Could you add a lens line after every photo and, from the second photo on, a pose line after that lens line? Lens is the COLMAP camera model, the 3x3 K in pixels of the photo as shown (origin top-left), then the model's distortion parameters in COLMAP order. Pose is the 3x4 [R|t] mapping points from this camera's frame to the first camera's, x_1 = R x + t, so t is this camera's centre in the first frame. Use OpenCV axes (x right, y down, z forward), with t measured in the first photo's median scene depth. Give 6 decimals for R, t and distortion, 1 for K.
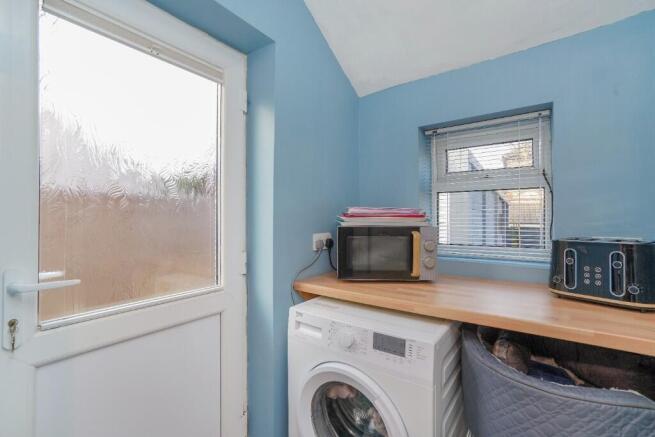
lens RADIAL K [[300.1, 0, 326.8], [0, 300.1, 217.5], [0, 0, 1]] dist [0.000753, 0.000027]
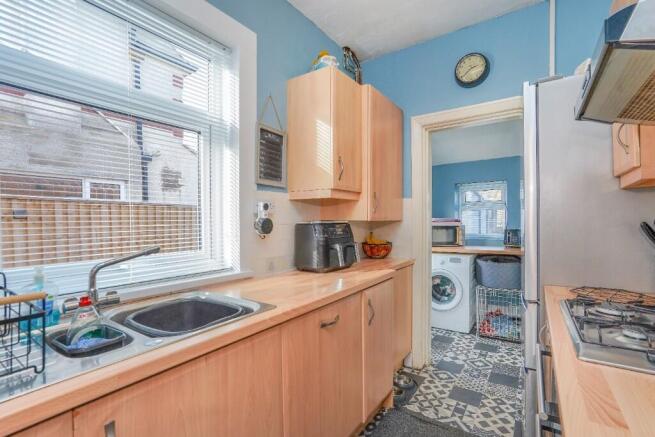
lens RADIAL K [[300.1, 0, 329.3], [0, 300.1, 219.4], [0, 0, 1]] dist [0.000753, 0.000027]
pose [[0.999673, -0.004733, 0.025124, -0.928591], [0.004888, 0.999969, -0.006122, -0.012953], [-0.025095, 0.006243, 0.999666, -1.677503]]
